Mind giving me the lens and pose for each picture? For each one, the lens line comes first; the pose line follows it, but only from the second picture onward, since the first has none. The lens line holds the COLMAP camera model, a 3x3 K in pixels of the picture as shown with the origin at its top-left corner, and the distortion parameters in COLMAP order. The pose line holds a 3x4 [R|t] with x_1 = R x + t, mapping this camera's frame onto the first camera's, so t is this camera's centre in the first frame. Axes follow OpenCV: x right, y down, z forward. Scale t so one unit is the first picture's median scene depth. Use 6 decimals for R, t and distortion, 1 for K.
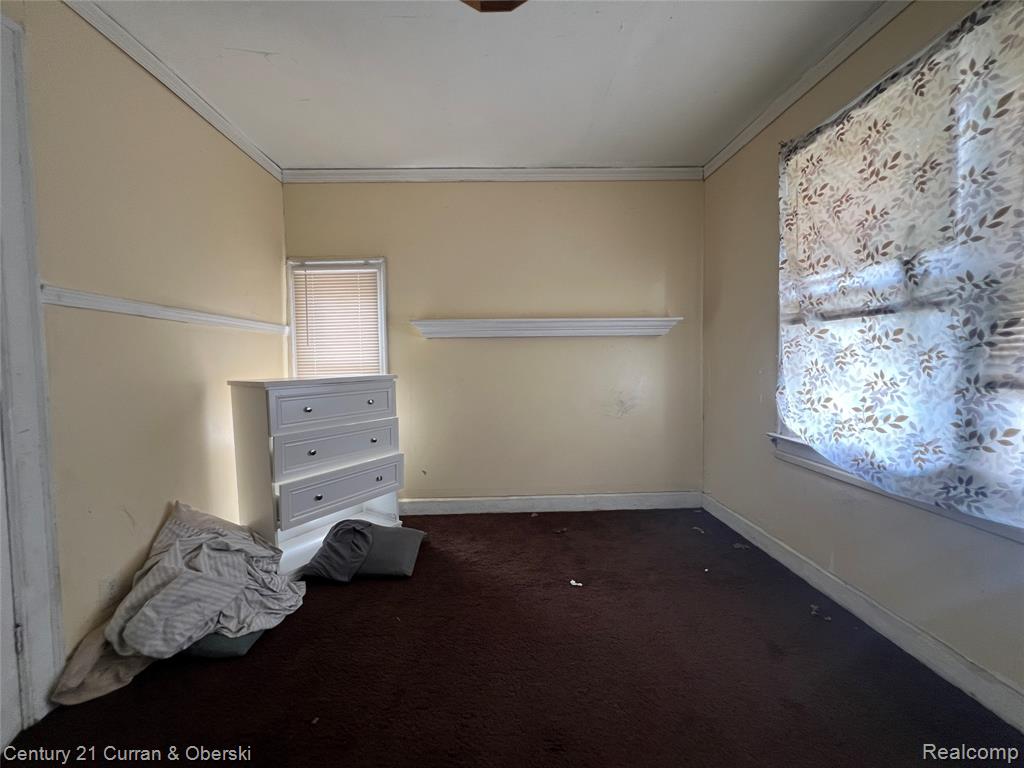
lens RADIAL K [[410.7, 0, 510.7], [0, 410.7, 382.5], [0, 0, 1]] dist [-0.001507, 0.000849]
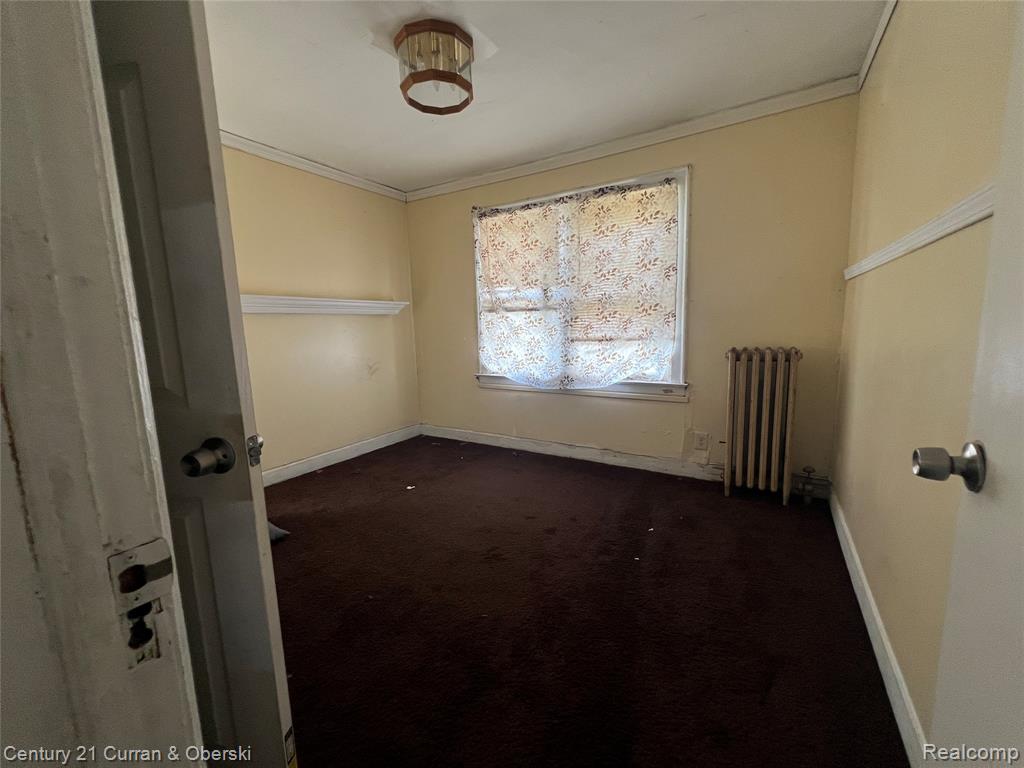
lens RADIAL K [[410.7, 0, 512.2], [0, 410.7, 383.7], [0, 0, 1]] dist [-0.001507, 0.000849]
pose [[0.548906, -0.118685, 0.827415, -0.991157], [0.058121, 0.992892, 0.103864, -0.012012], [-0.833861, -0.008921, 0.551902, -0.130150]]
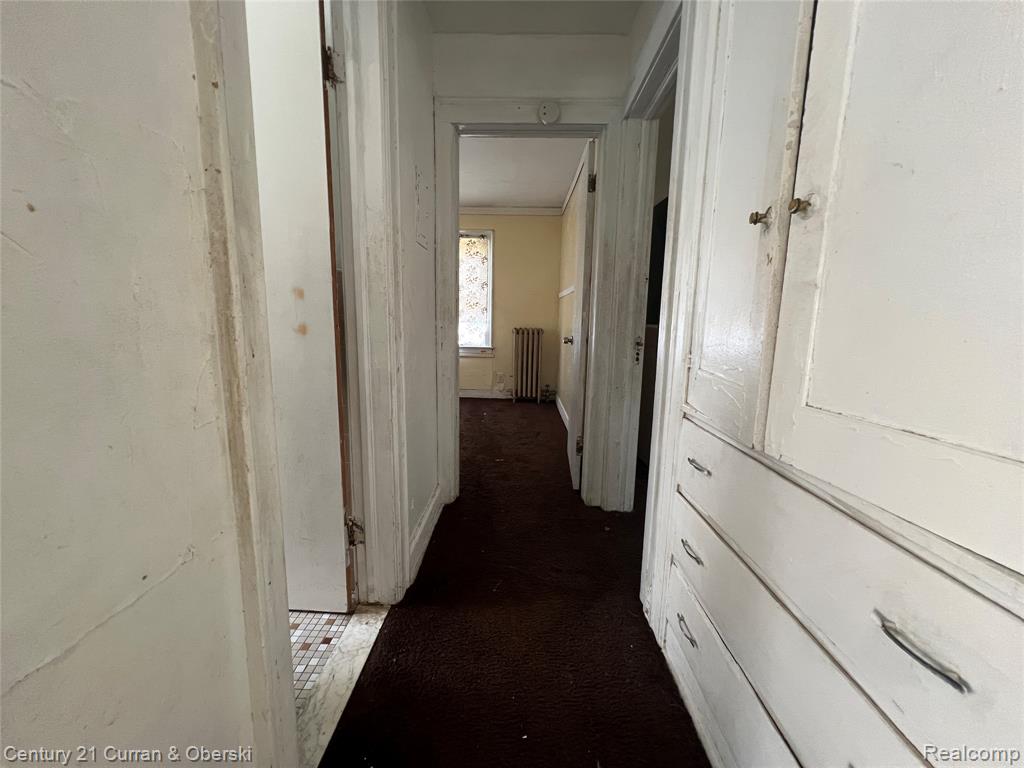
lens RADIAL K [[410.7, 0, 511.2], [0, 410.7, 385.4], [0, 0, 1]] dist [-0.001507, 0.000849]
pose [[0.054236, -0.136654, 0.989133, -2.437638], [0.018205, 0.990562, 0.135853, 0.079230], [-0.998362, 0.010639, 0.056212, -0.104754]]
